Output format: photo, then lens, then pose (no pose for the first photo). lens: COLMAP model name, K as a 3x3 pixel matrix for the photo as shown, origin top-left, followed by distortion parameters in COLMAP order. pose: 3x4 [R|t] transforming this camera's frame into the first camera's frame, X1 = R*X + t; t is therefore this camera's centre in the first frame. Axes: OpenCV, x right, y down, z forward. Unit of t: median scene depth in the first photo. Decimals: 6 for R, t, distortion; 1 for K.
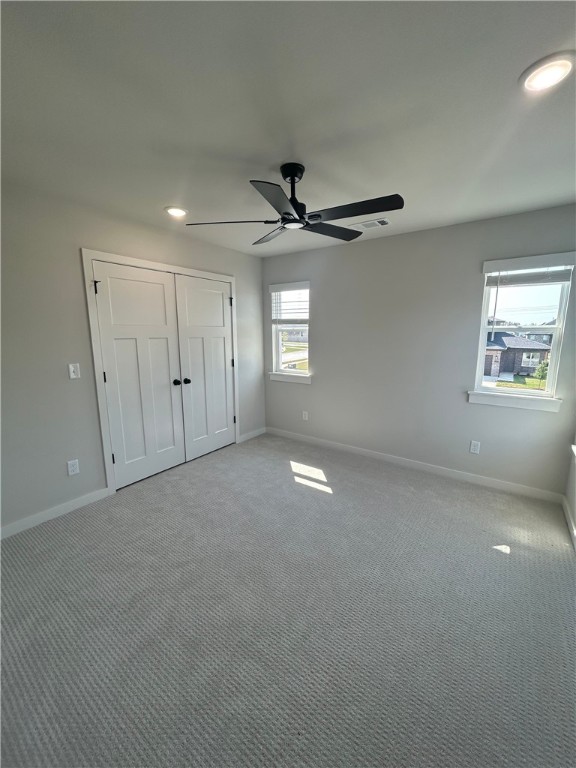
lens RADIAL K [[308.4, 0, 289.8], [0, 308.4, 388.4], [0, 0, 1]] dist [-0.000454, 0.001109]
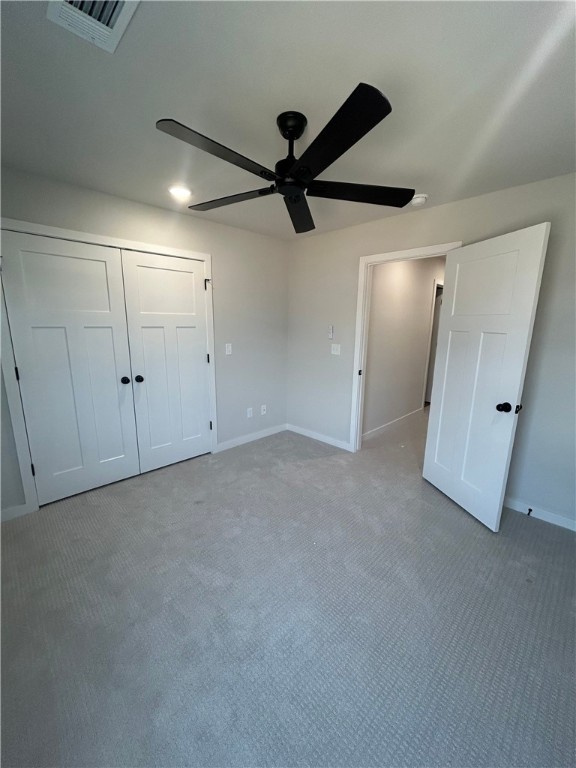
lens RADIAL K [[308.4, 0, 283.9], [0, 308.4, 381.4], [0, 0, 1]] dist [-0.000454, 0.001109]
pose [[0.985492, 0.049348, -0.162388, 0.175038], [-0.048459, 0.998781, 0.009432, -0.042731], [0.162656, -0.001426, 0.986682, 0.225593]]
